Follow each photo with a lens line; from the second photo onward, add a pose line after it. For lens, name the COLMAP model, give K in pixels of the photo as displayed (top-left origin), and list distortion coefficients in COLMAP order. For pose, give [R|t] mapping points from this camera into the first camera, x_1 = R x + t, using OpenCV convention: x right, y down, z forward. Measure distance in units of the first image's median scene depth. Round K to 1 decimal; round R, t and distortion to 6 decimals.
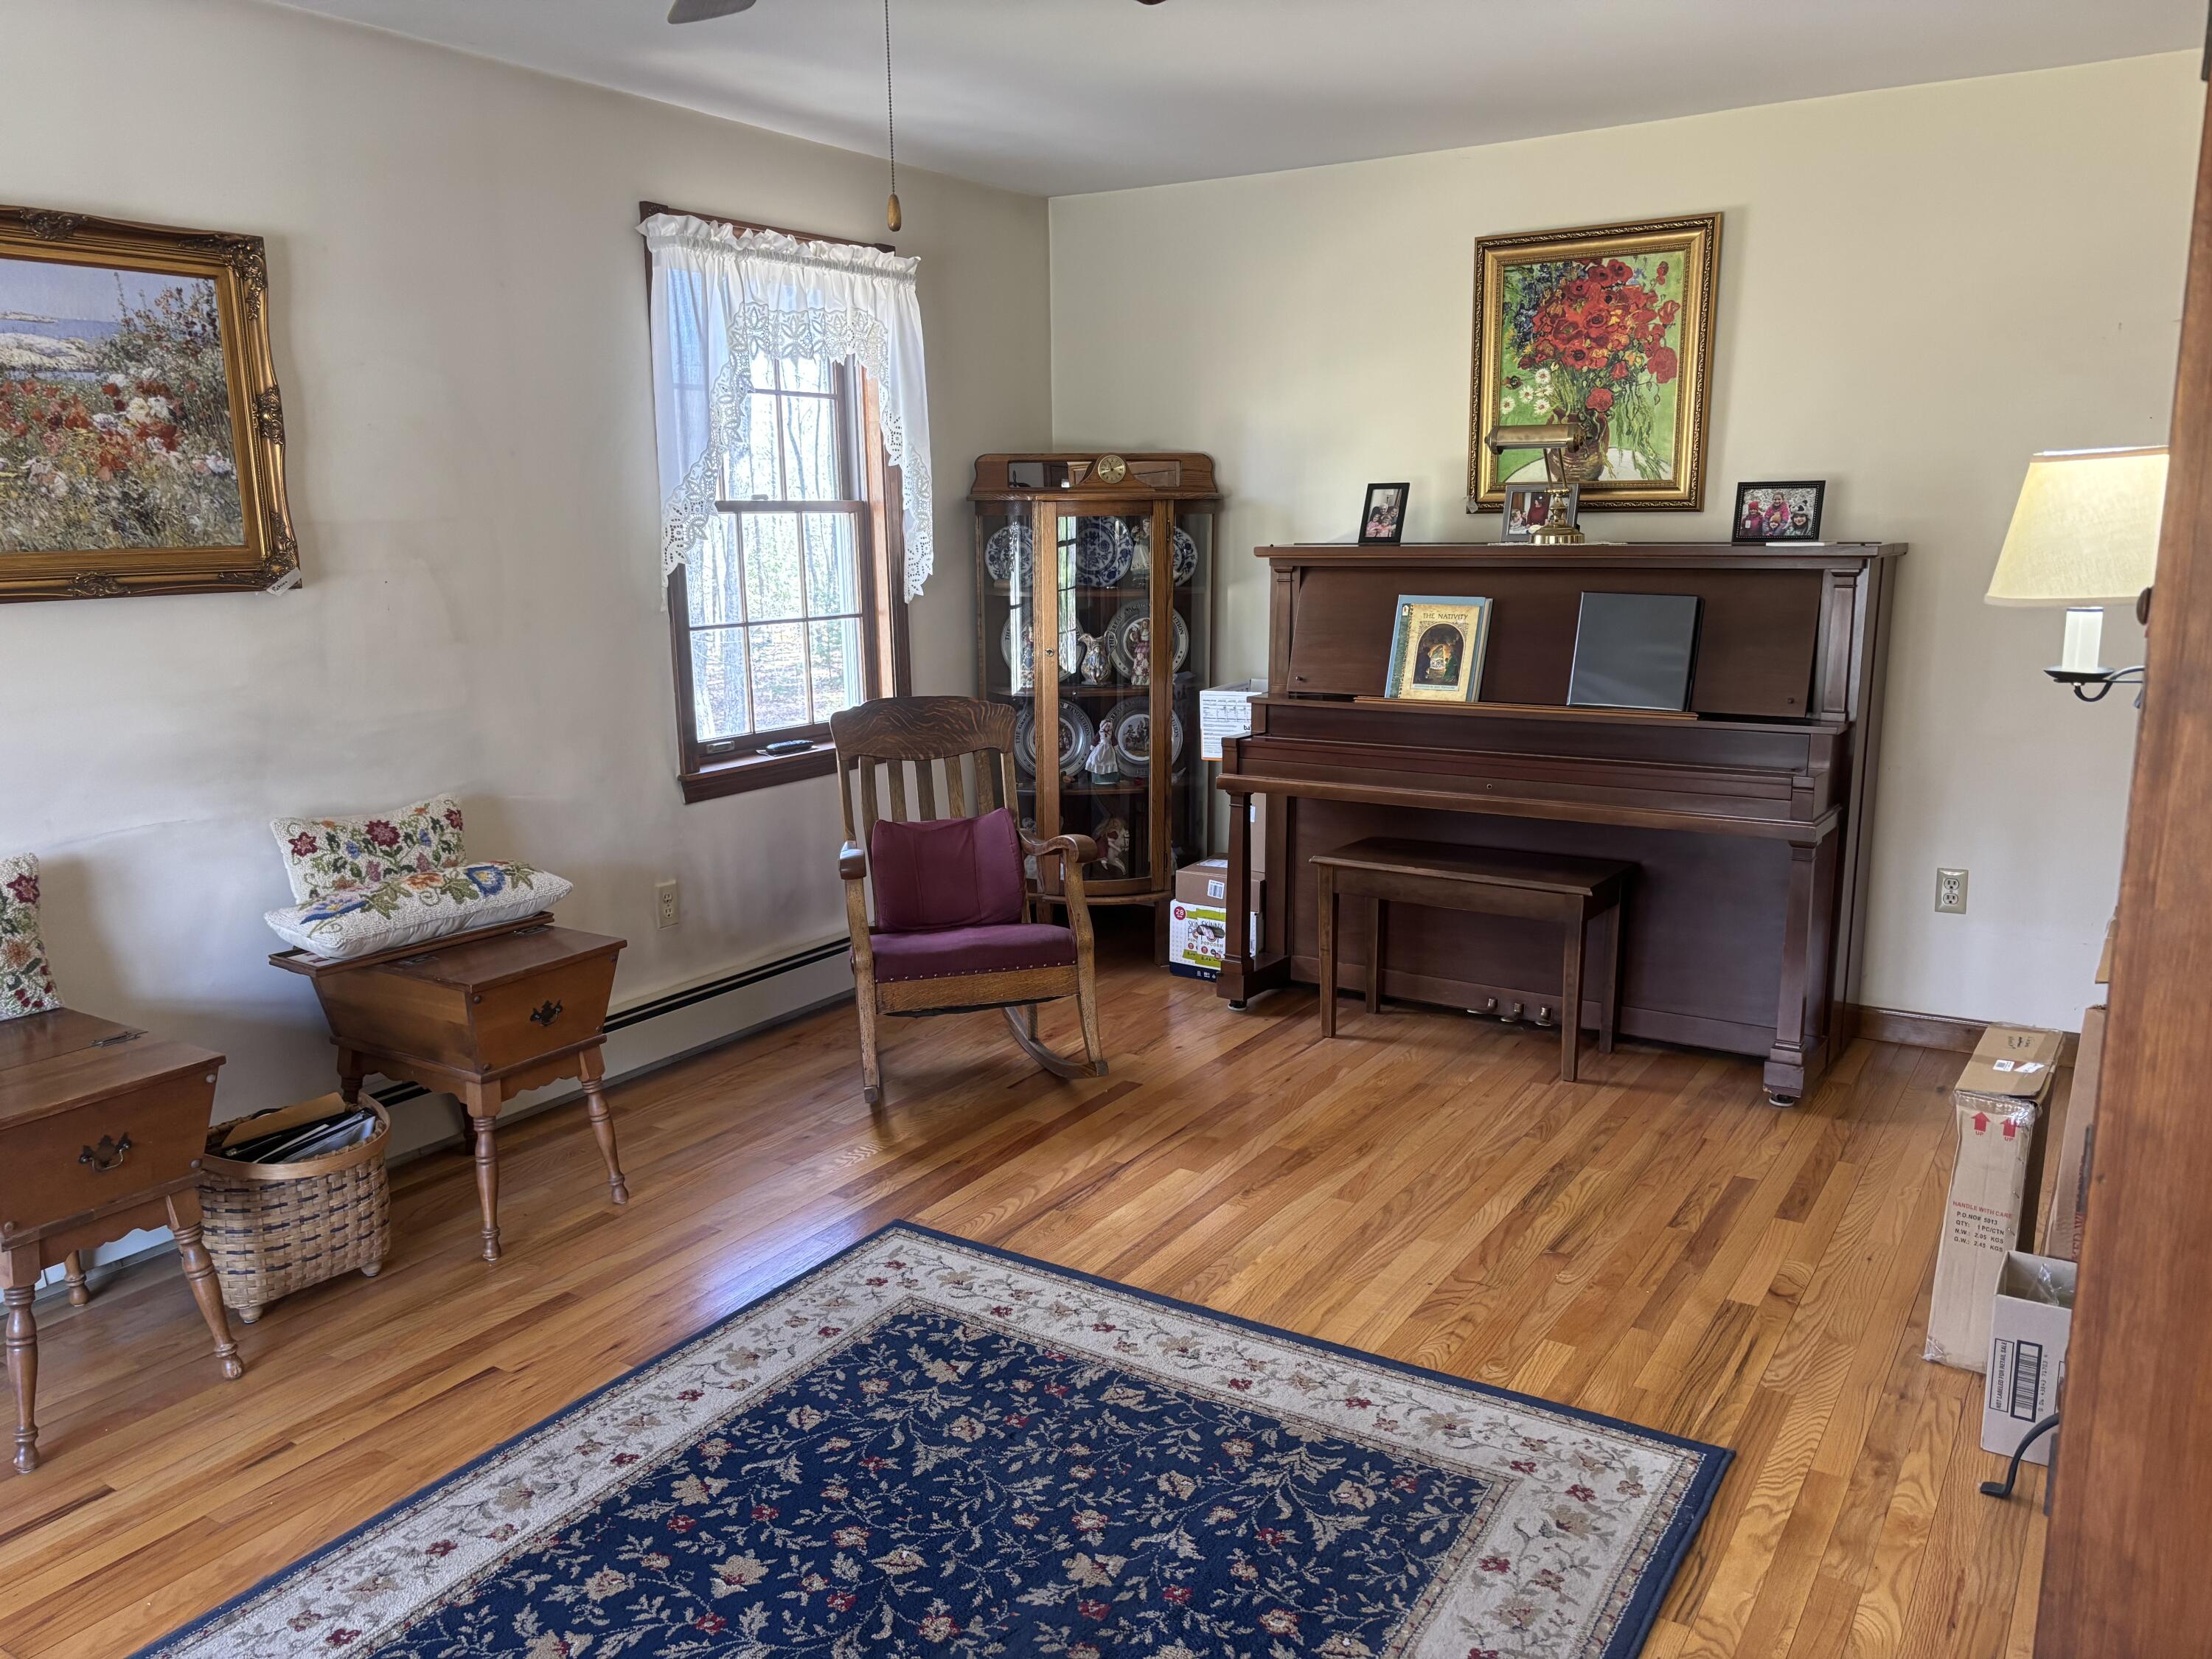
lens RADIAL K [[1682.9, 0, 1097.9], [0, 1682.9, 842.1], [0, 0, 1]] dist [0.039565, -0.035817]
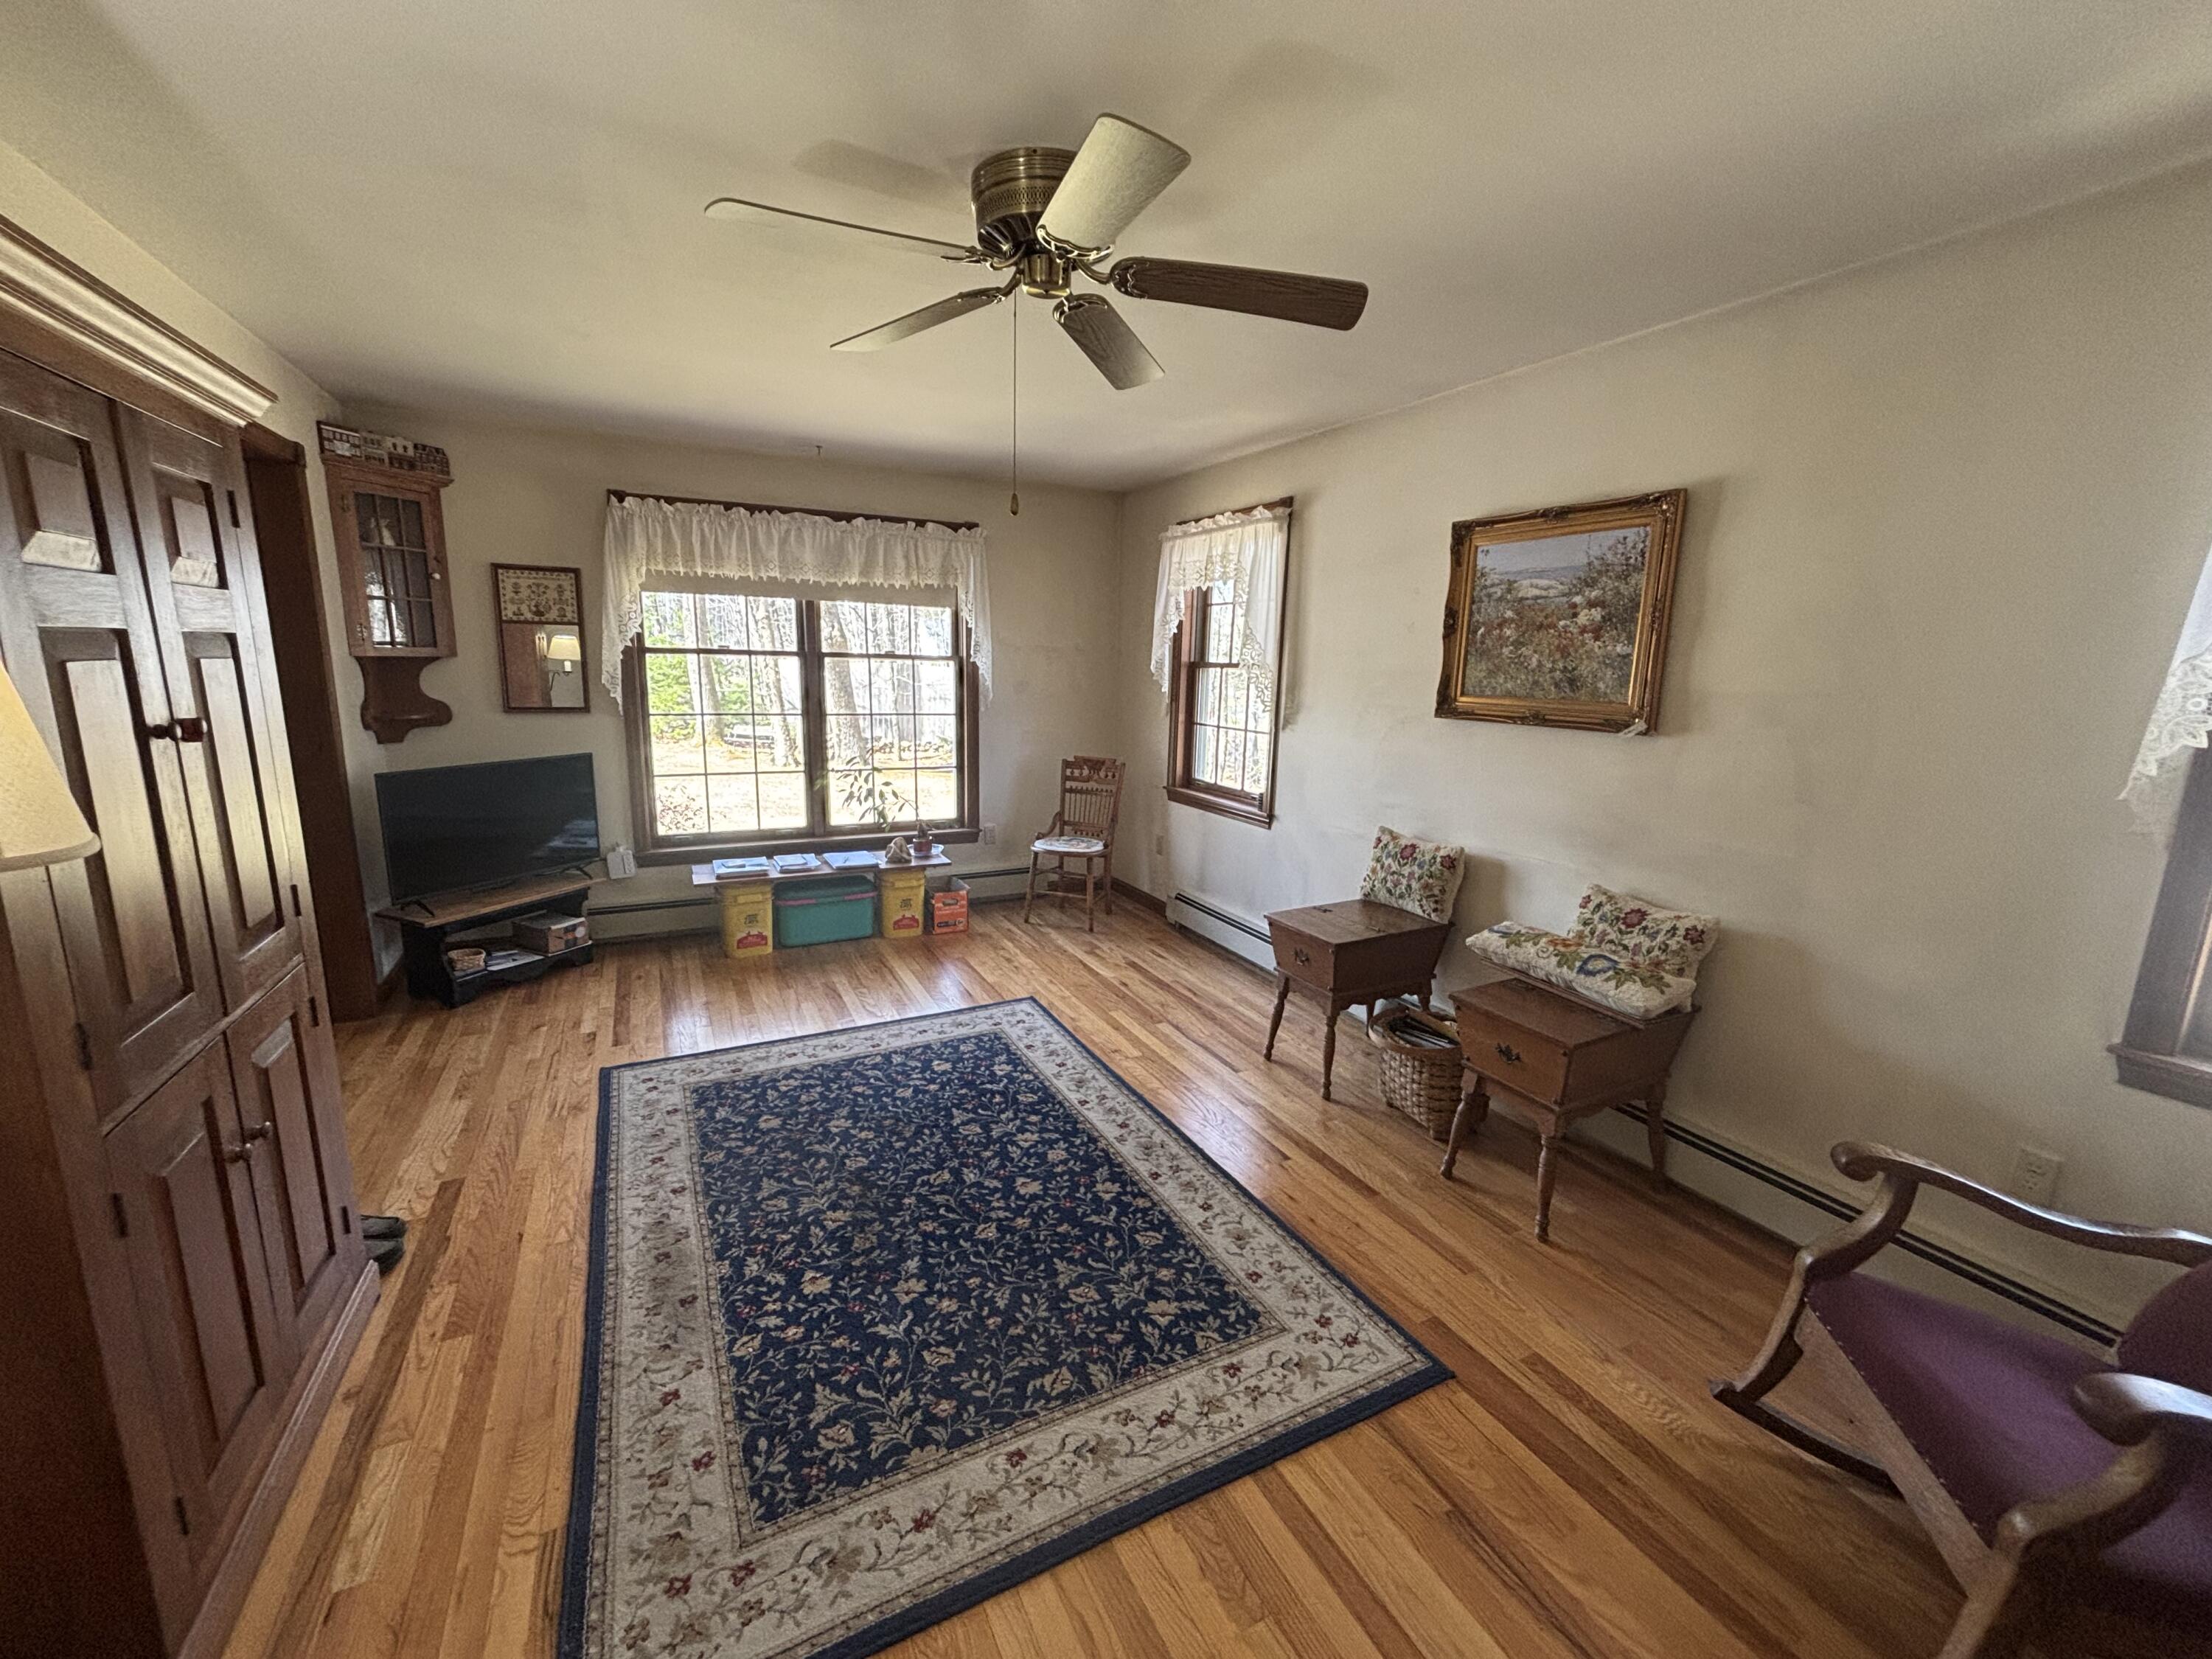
lens RADIAL K [[897.2, 0, 1108.9], [0, 897.2, 830.7], [0, 0, 1]] dist [-0.001241, -0.001165]
pose [[-0.504720, 0.166870, -0.847002, 0.441296], [-0.182894, 0.938200, 0.293821, -0.233928], [0.843687, 0.303209, -0.443008, 1.071931]]
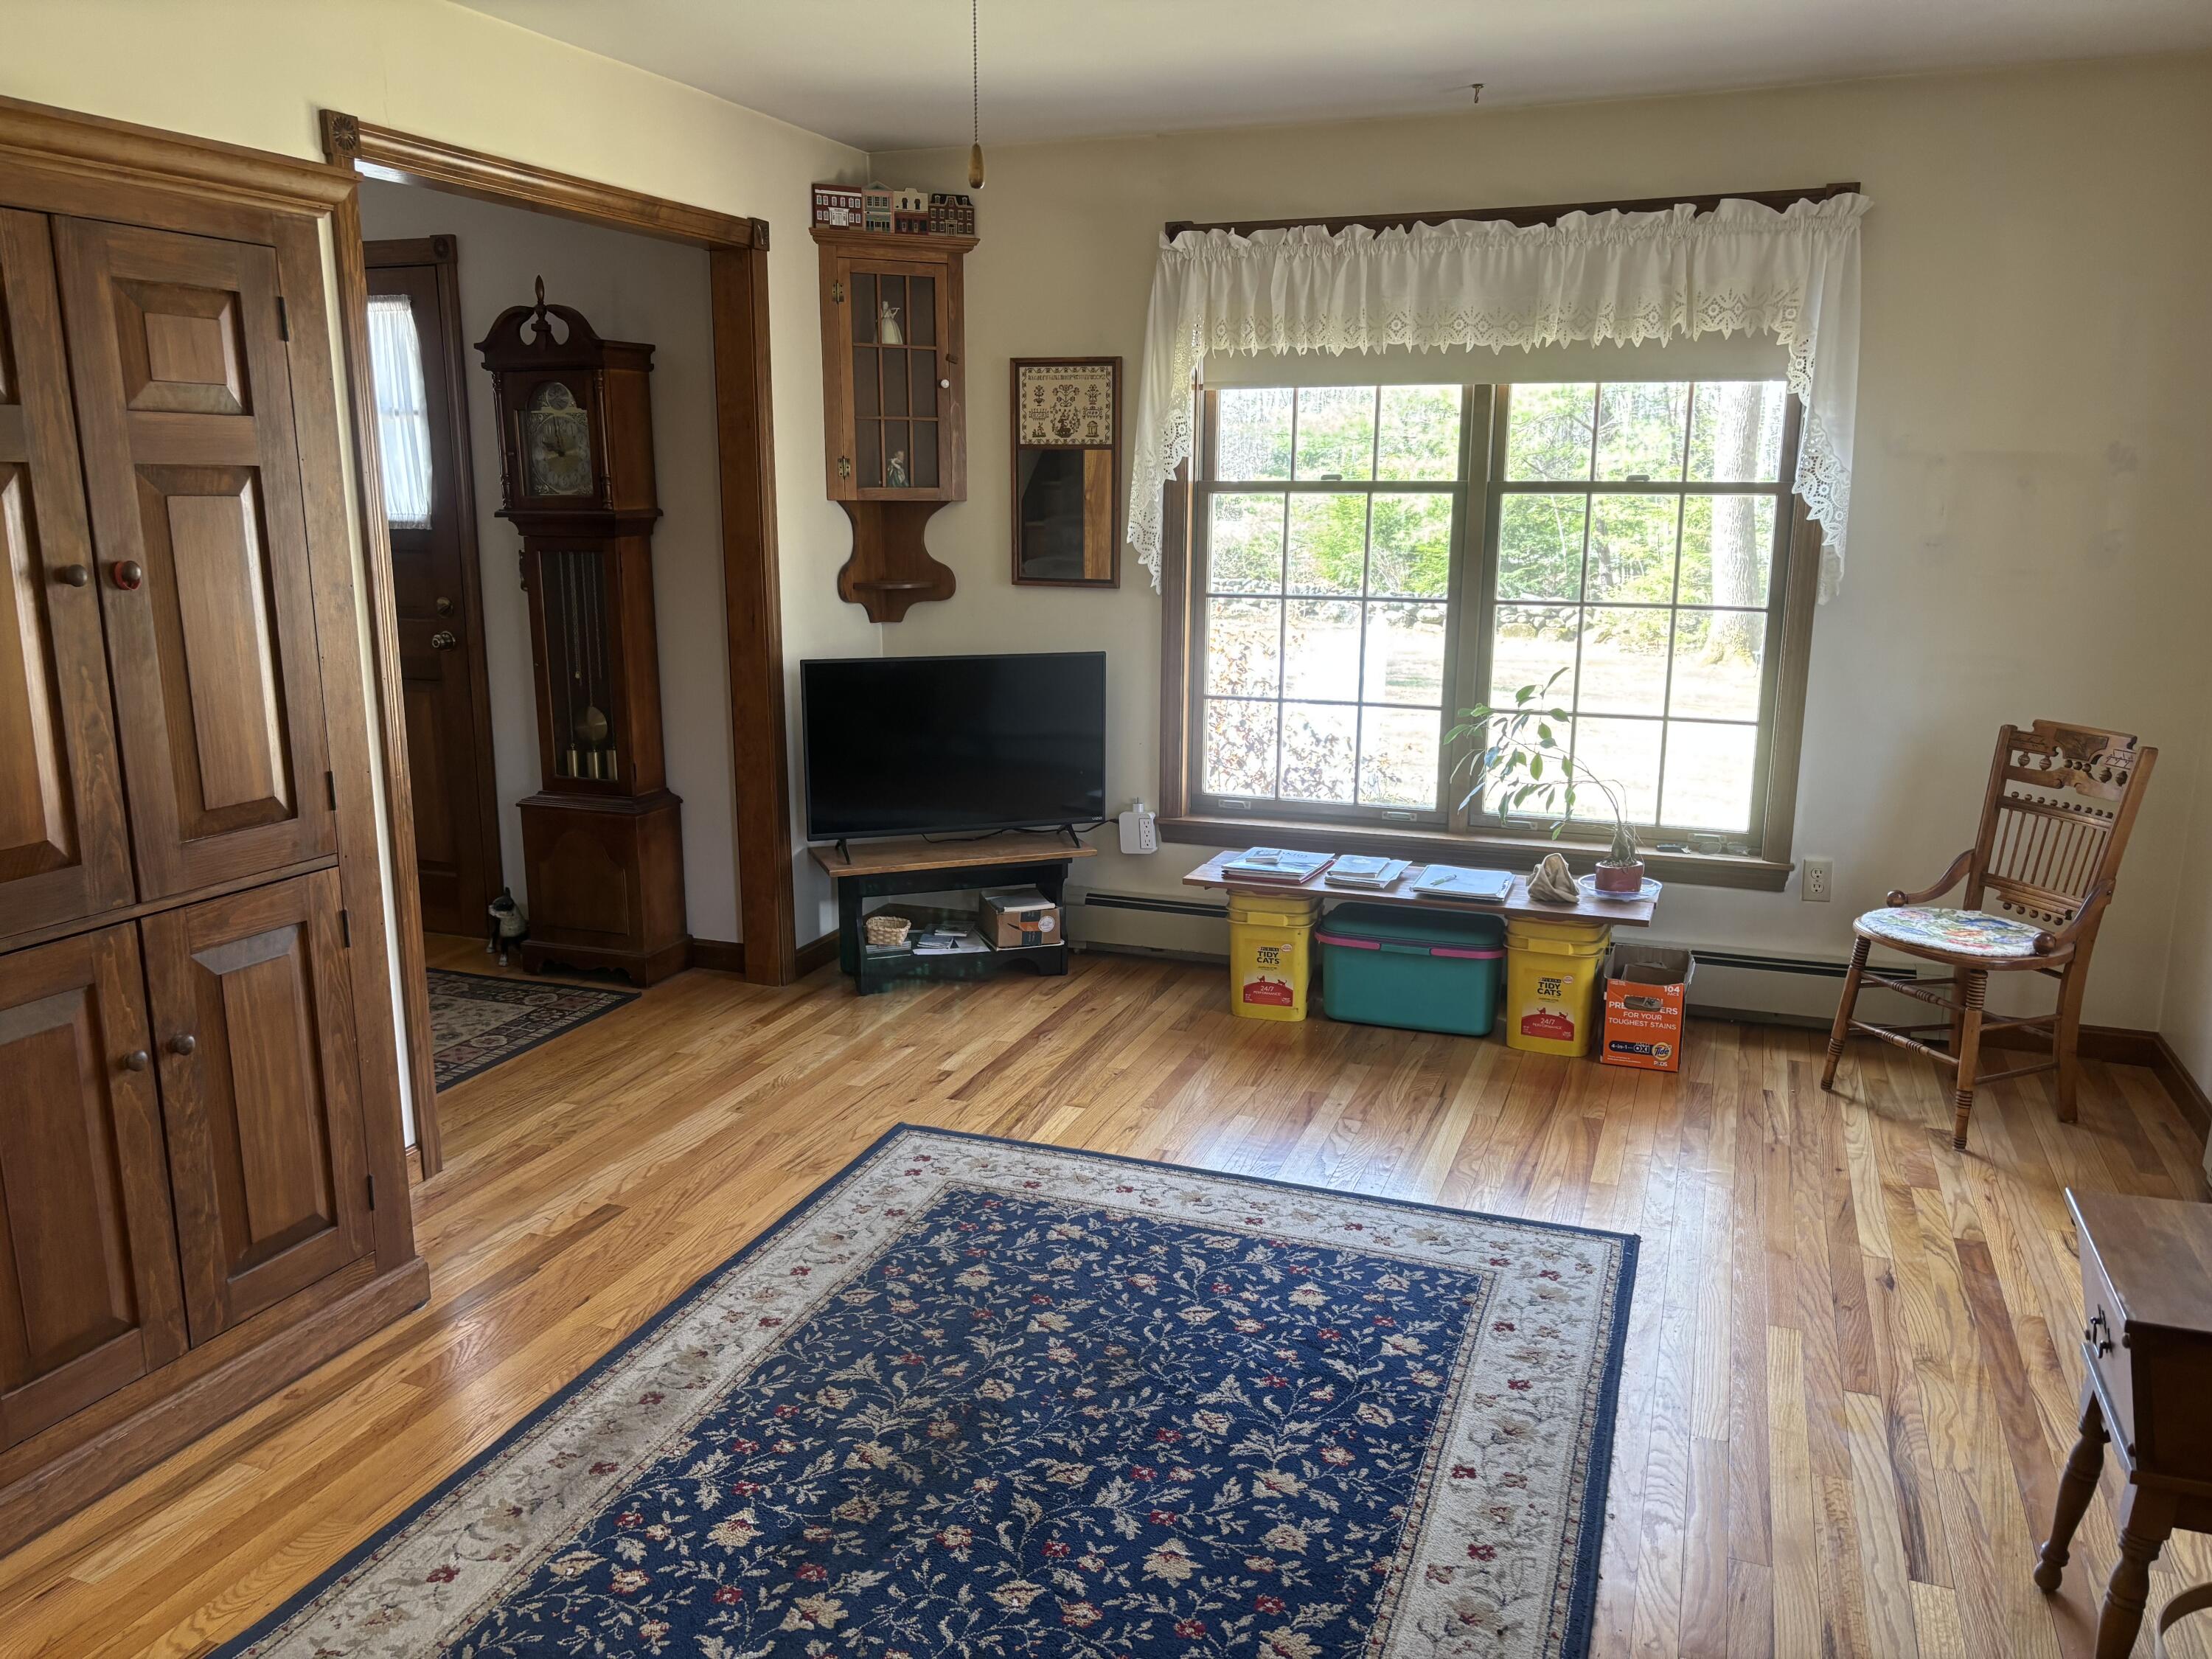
lens RADIAL K [[1682.9, 0, 1091.4], [0, 1682.9, 834.0], [0, 0, 1]] dist [0.039565, -0.035817]
pose [[-0.979335, 0.052699, -0.195257, 0.006163], [-0.028297, 0.920253, 0.390299, -0.269620], [0.200255, 0.387758, -0.899745, 1.292510]]
